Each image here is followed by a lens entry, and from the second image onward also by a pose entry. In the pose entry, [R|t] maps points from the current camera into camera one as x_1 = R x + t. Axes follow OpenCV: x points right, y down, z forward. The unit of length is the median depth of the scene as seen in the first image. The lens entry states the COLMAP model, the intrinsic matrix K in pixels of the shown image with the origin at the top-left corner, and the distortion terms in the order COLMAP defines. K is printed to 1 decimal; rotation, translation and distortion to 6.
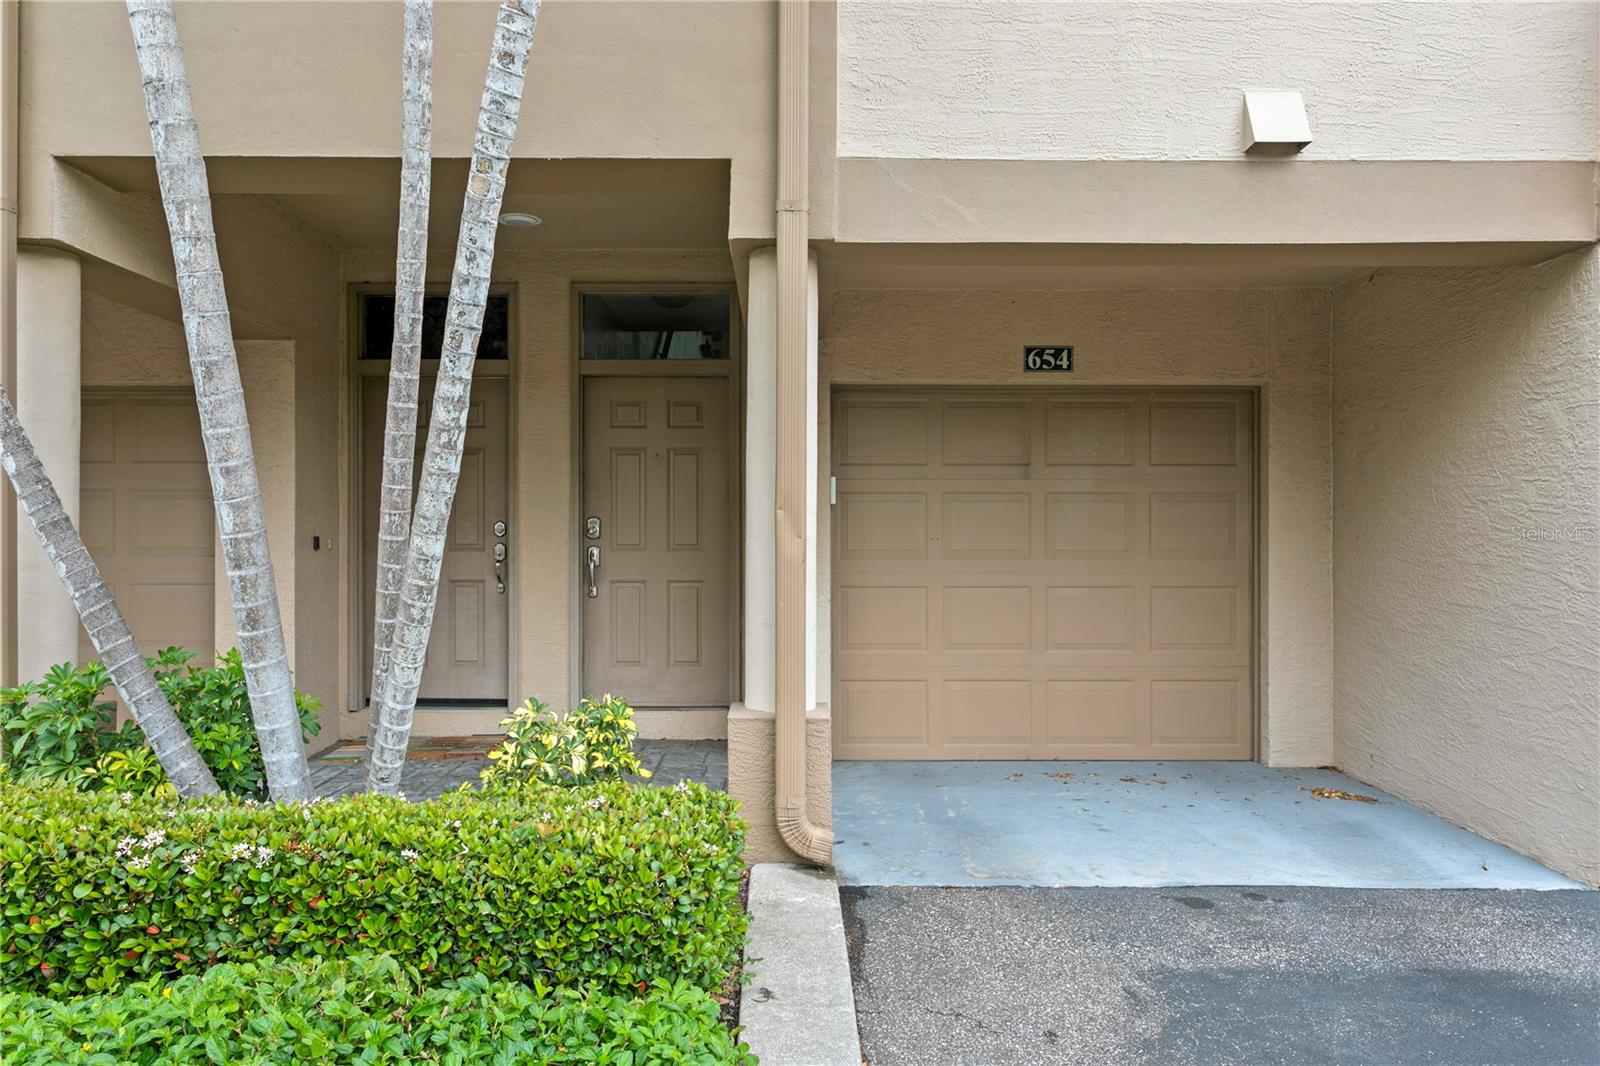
lens RADIAL K [[1109.8, 0, 781.6], [0, 1109.8, 539.4], [0, 0, 1]] dist [0.026171, -0.001379]
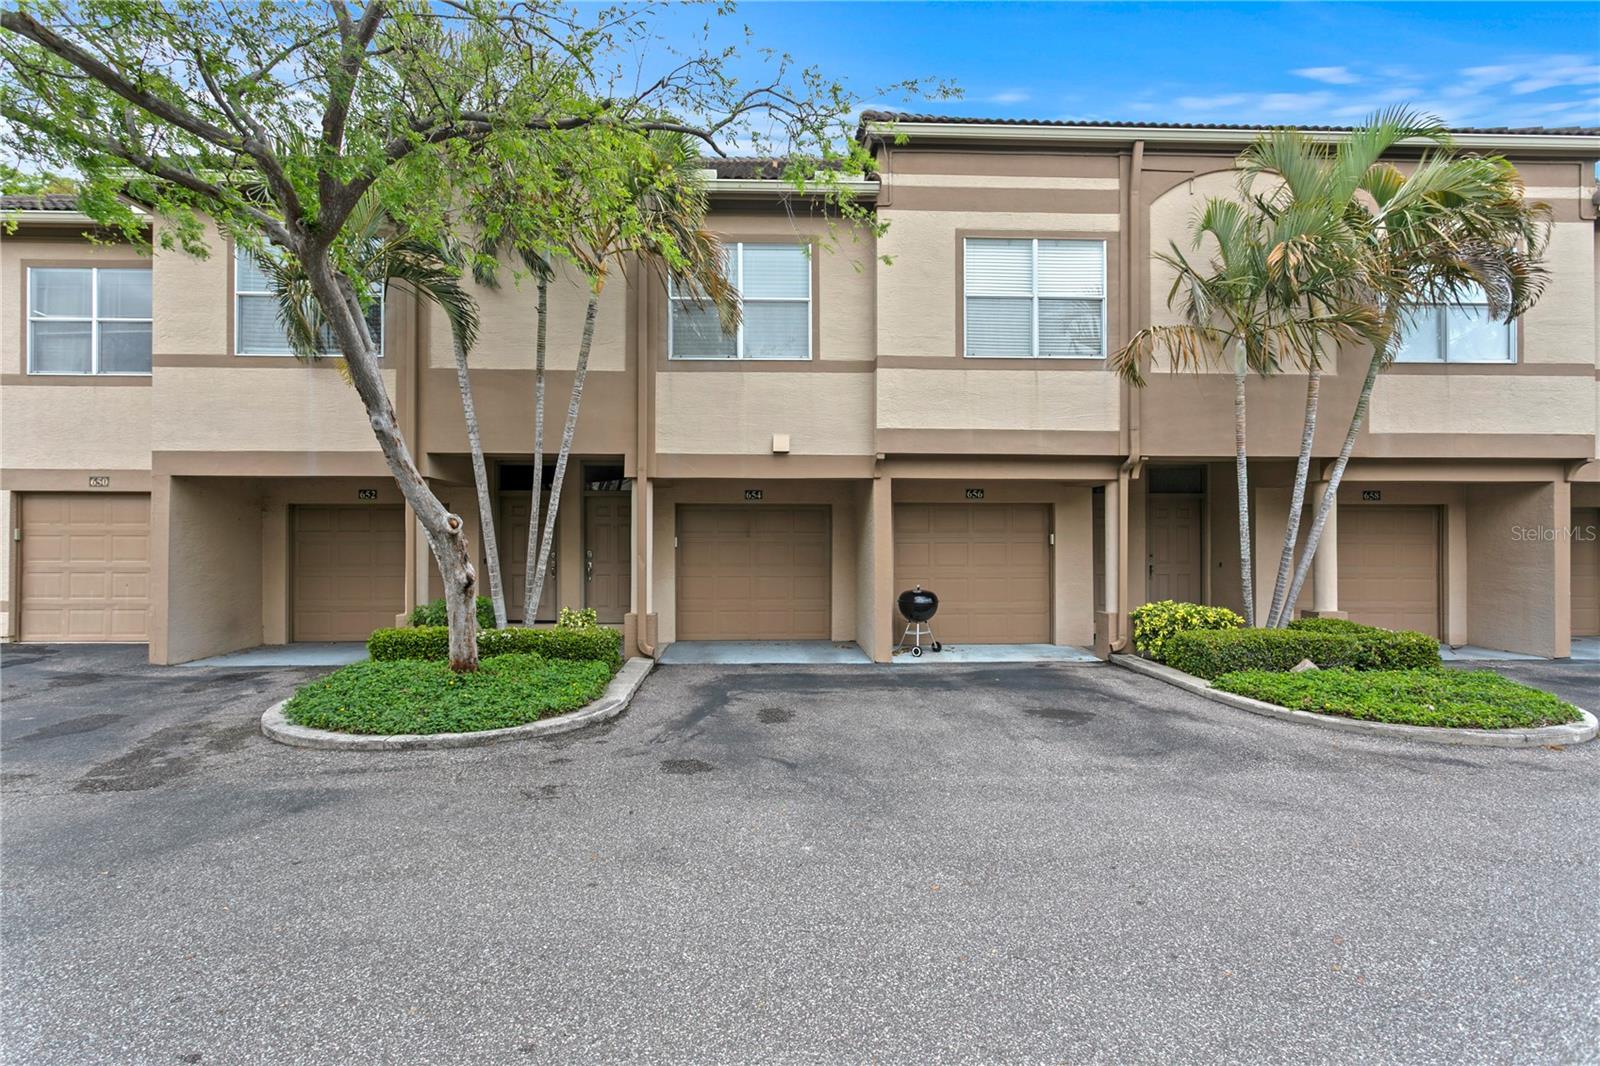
lens RADIAL K [[824.5, 0, 794.8], [0, 824.5, 527.9], [0, 0, 1]] dist [-0.002069, 0.000805]
pose [[0.998570, 0.002342, 0.053416, 0.255445], [-0.001351, 0.999827, -0.018575, -0.045629], [-0.053450, 0.018476, 0.998400, -1.176346]]
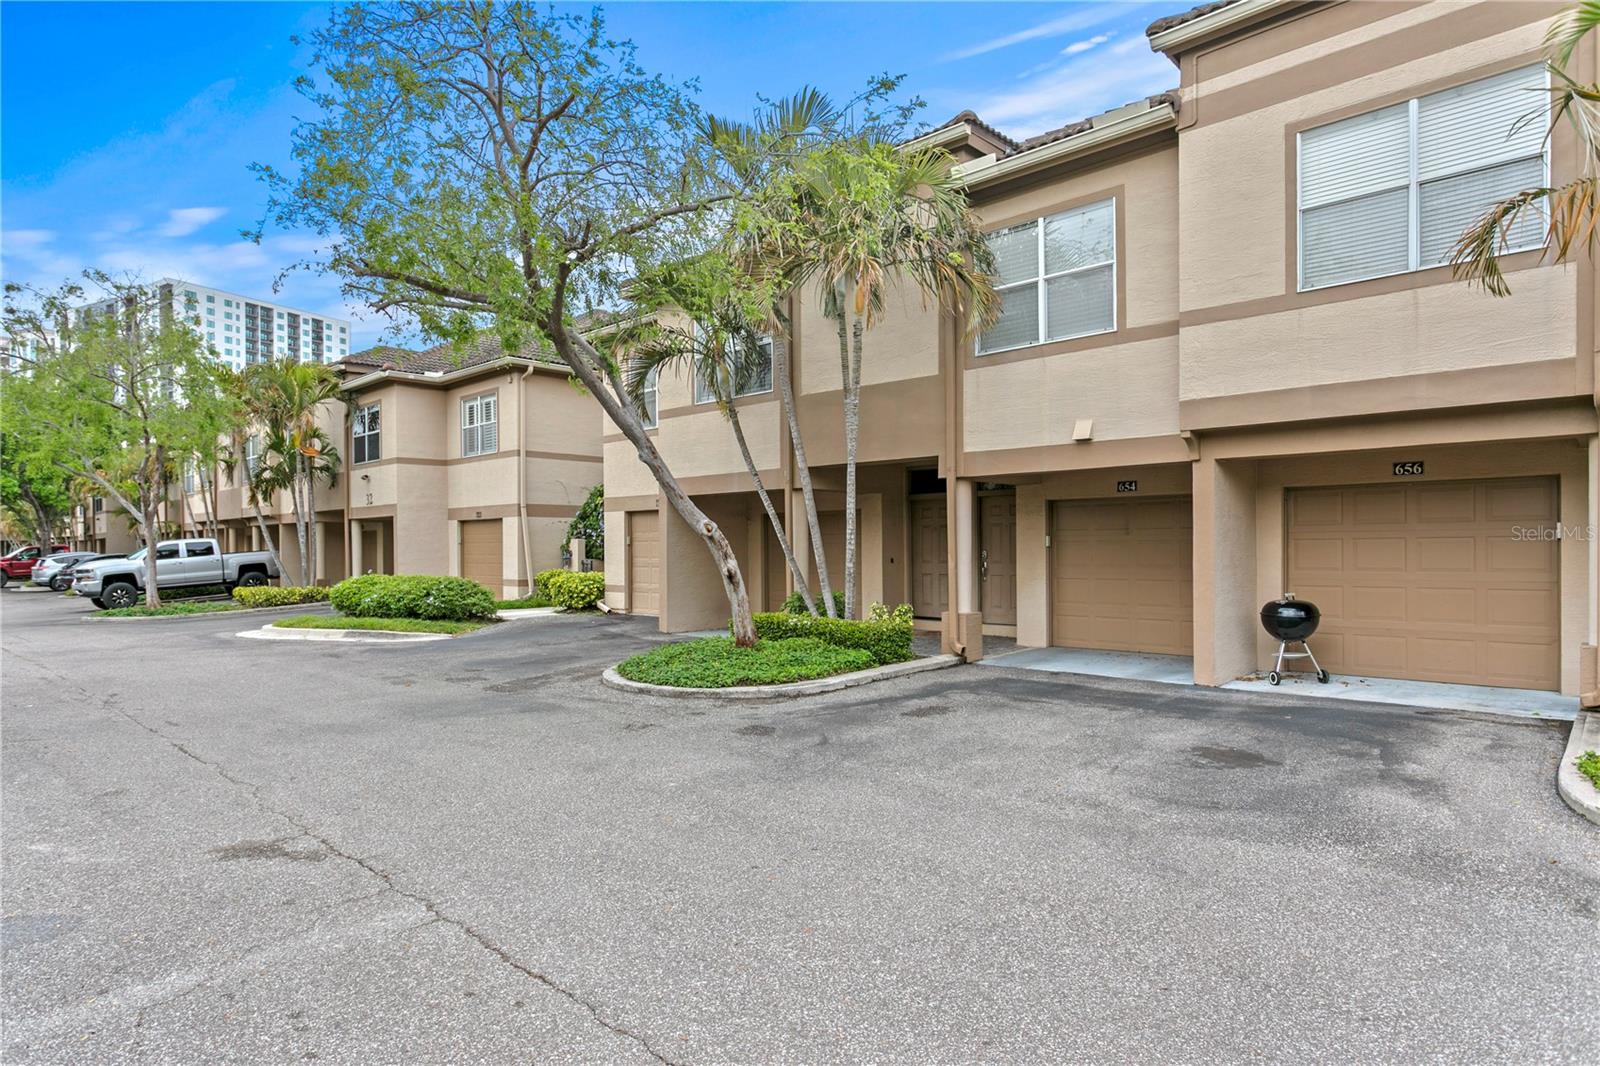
lens RADIAL K [[920.2, 0, 778.1], [0, 920.2, 539.9], [0, 0, 1]] dist [-0.006767, 0.002805]
pose [[0.717600, -0.010769, -0.696372, 1.205325], [0.007183, 0.999942, -0.008062, -0.037276], [0.696418, 0.000783, 0.717636, -1.084927]]
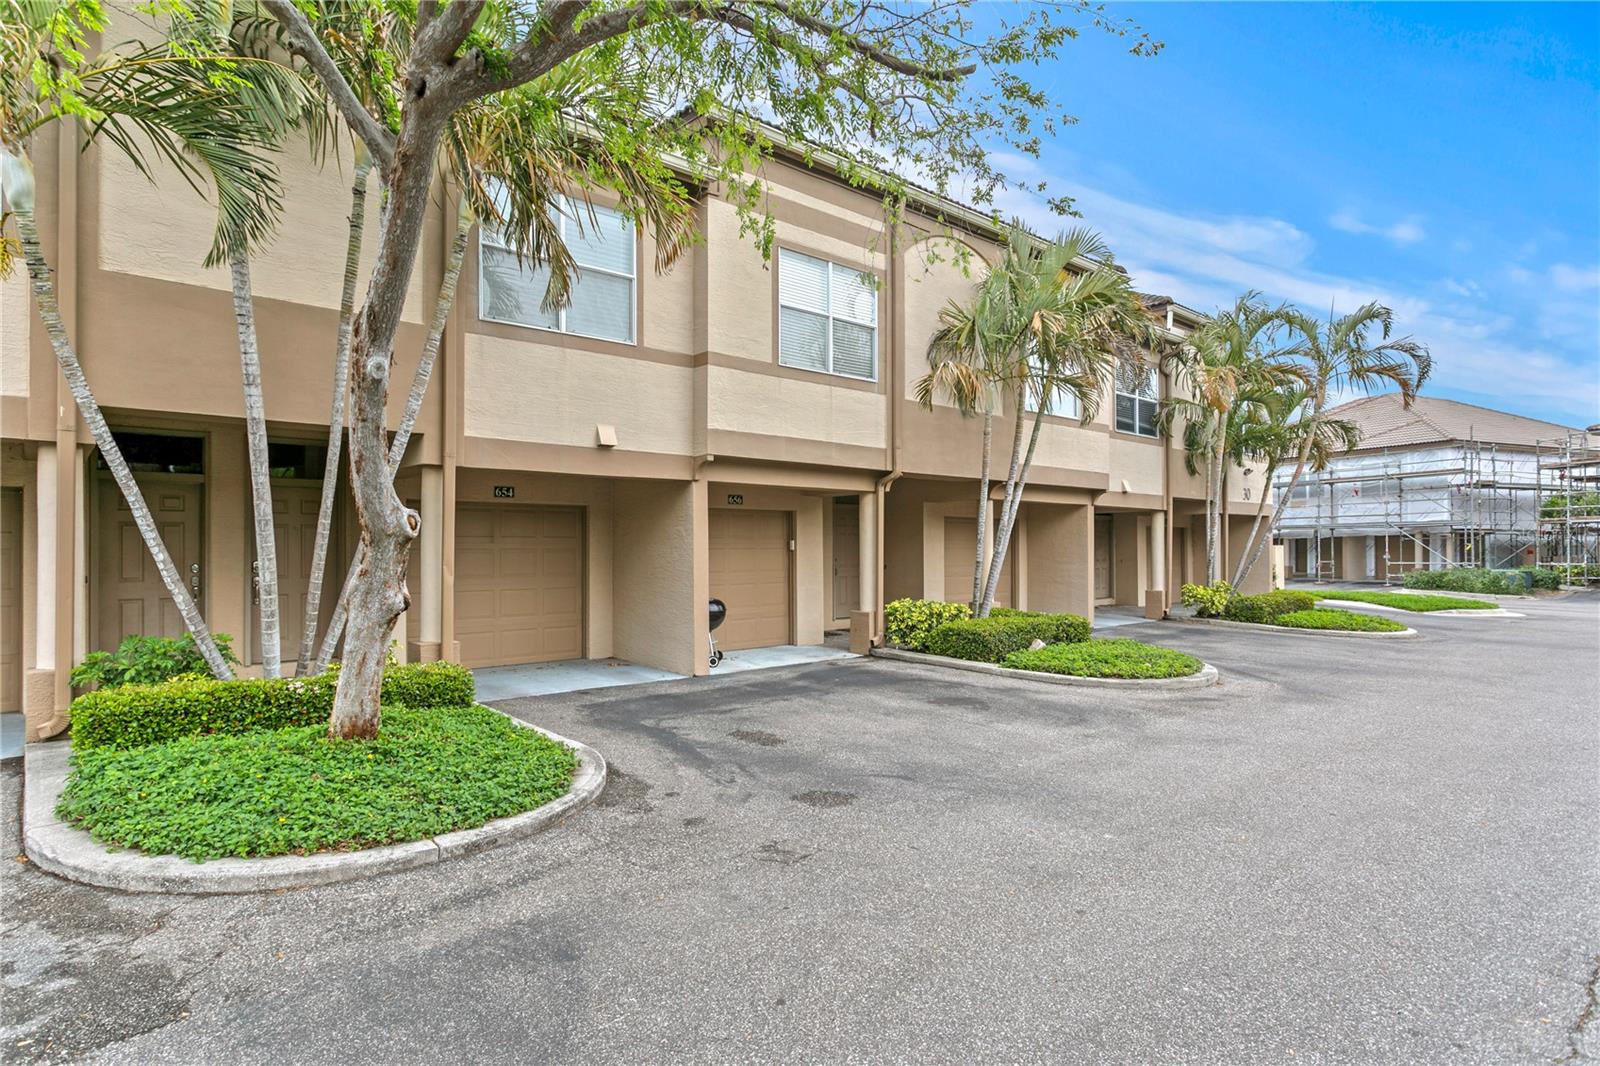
lens RADIAL K [[853.1, 0, 800.0], [0, 853.1, 533.0], [0, 0, 1]] dist [0.001321, 0.002955]
pose [[0.747408, 0.010775, 0.664278, -0.532488], [0.001731, 0.999834, -0.018165, -0.047800], [-0.664363, 0.014726, 0.747265, -0.817461]]
